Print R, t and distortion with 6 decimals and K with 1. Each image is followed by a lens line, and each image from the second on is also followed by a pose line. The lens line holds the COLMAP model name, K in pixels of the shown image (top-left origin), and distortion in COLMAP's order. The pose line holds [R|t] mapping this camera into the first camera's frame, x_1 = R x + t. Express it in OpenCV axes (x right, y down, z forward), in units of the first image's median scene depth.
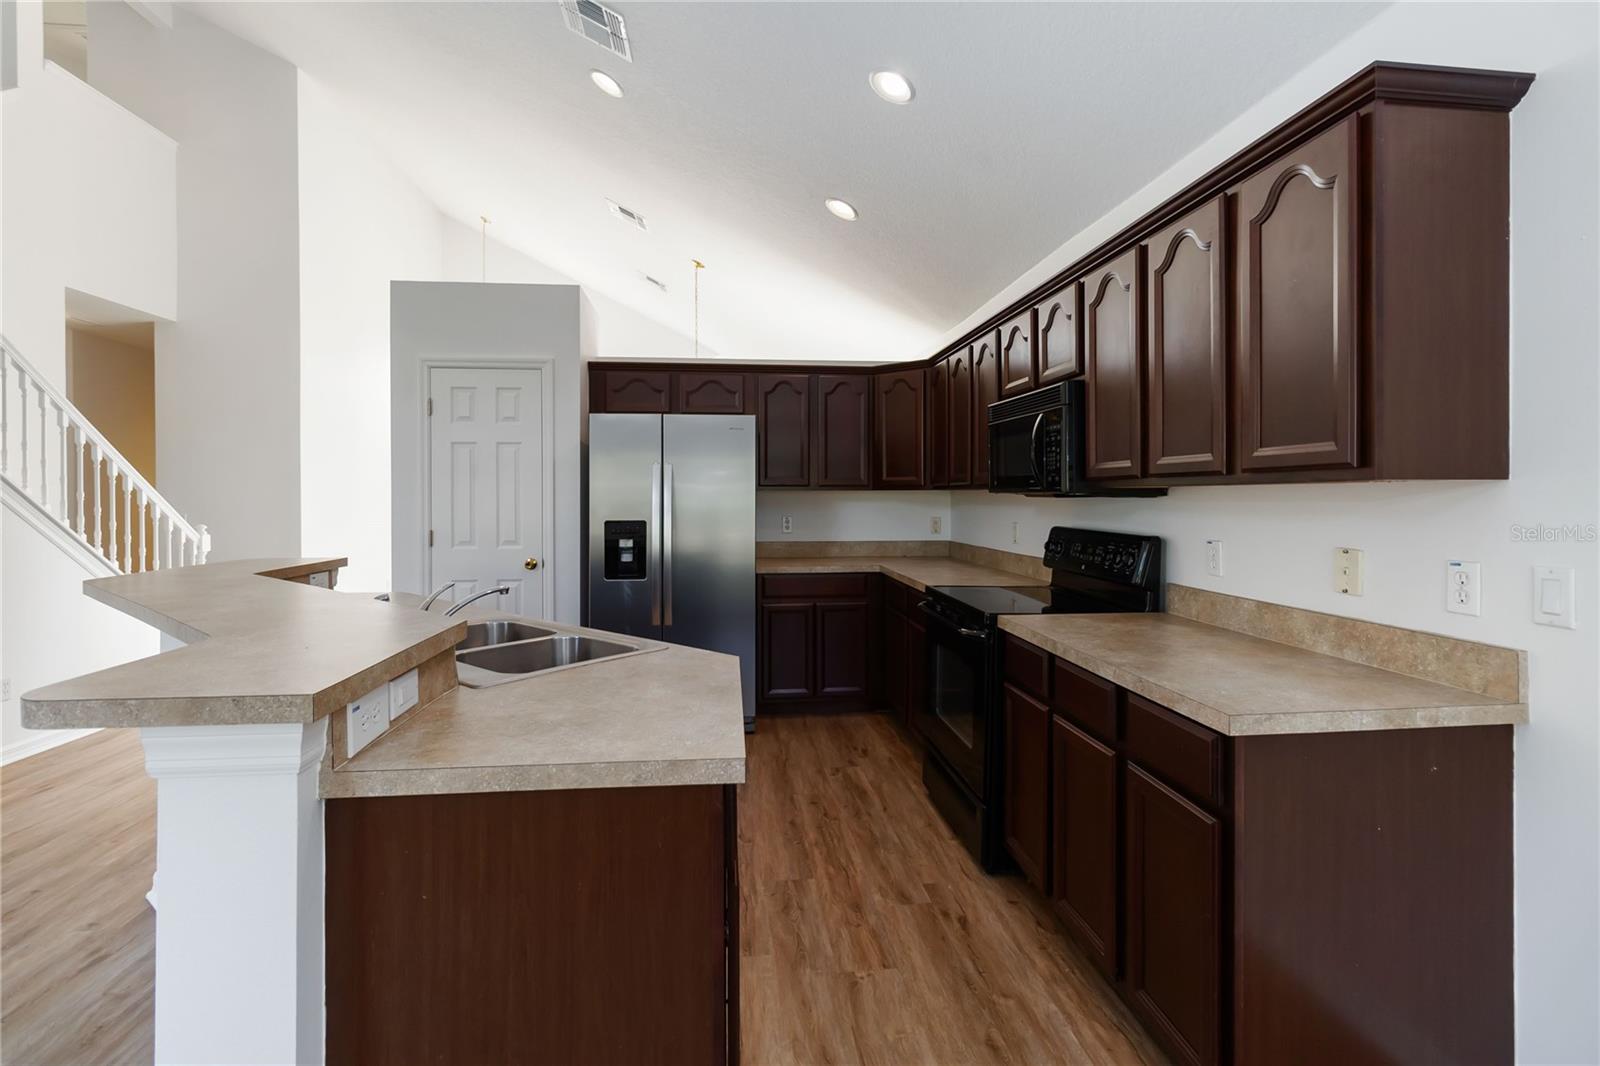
lens RADIAL K [[739.7, 0, 799.9], [0, 739.7, 496.5], [0, 0, 1]] dist [0.002051, 0.000117]
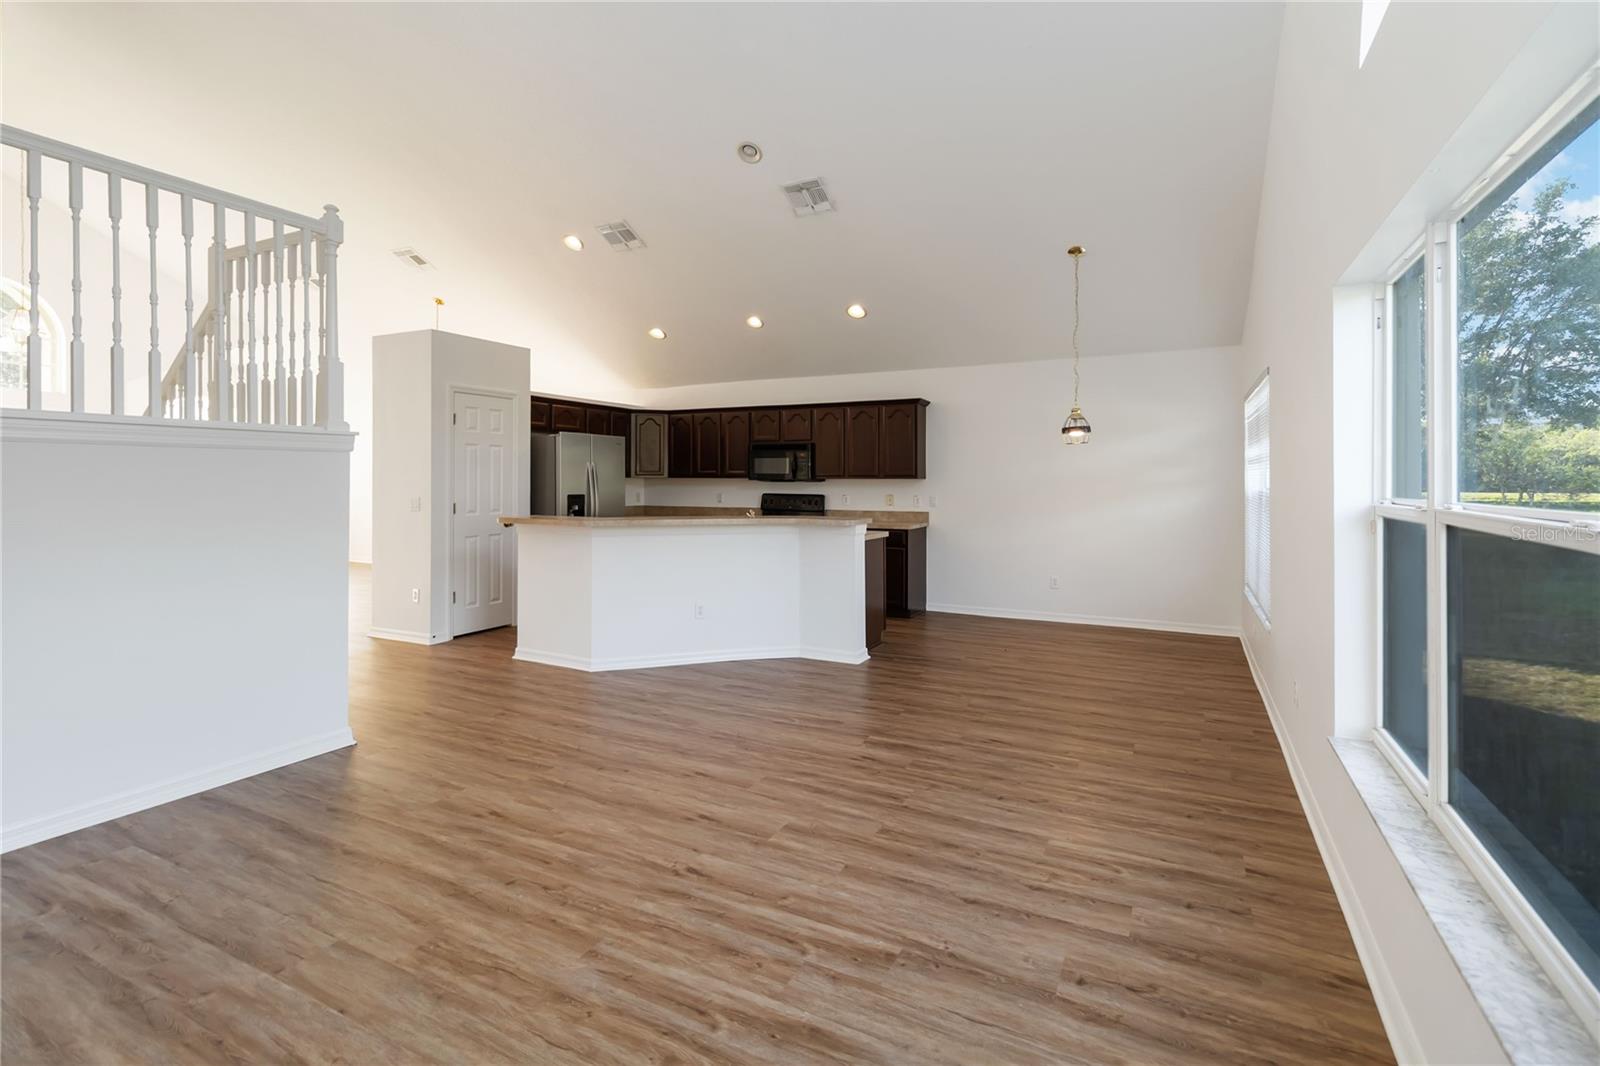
lens RADIAL K [[740.6, 0, 797.4], [0, 740.6, 487.8], [0, 0, 1]] dist [-0.001439, 0.000005]
pose [[0.541890, -0.004499, 0.840437, -1.411730], [-0.004011, 0.999960, 0.007939, 0.000876], [-0.840440, -0.007673, 0.541850, -0.378232]]
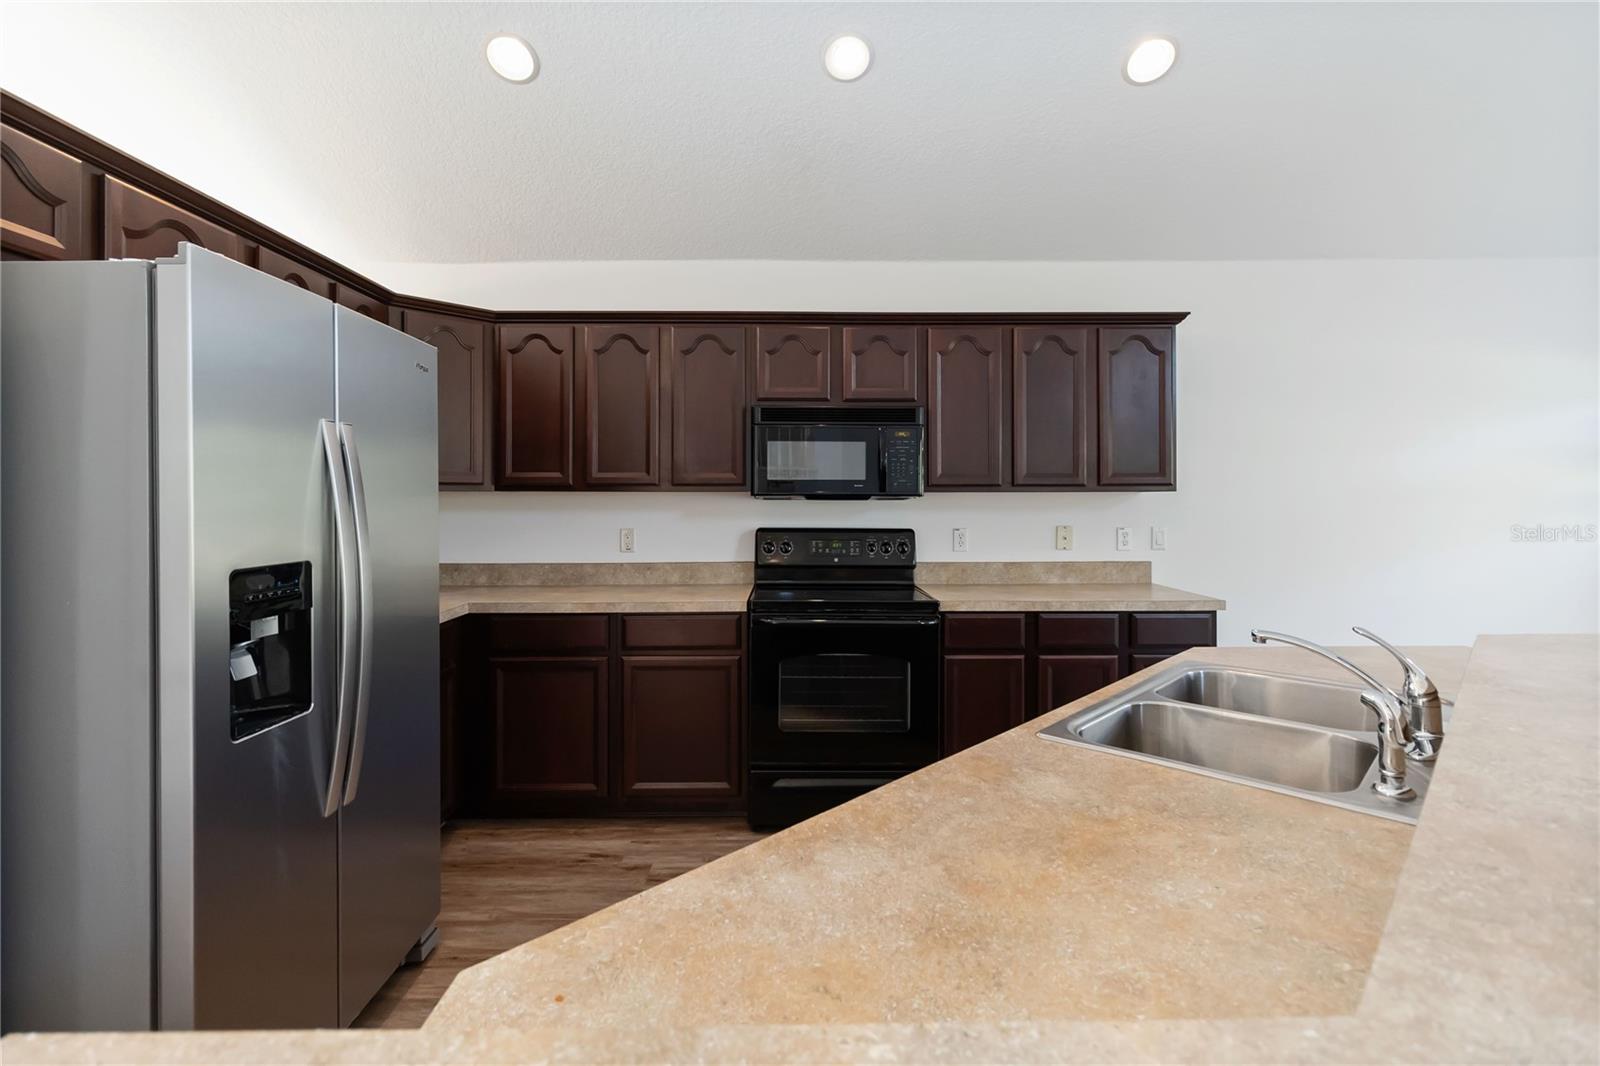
lens RADIAL K [[750.5, 0, 798.6], [0, 750.5, 491.8], [0, 0, 1]] dist [0.003951, 0.000420]
pose [[0.091806, 0.009060, 0.995736, -0.586362], [0.001751, 0.999956, -0.009259, -0.000588], [-0.995775, 0.002593, 0.091786, 0.701015]]
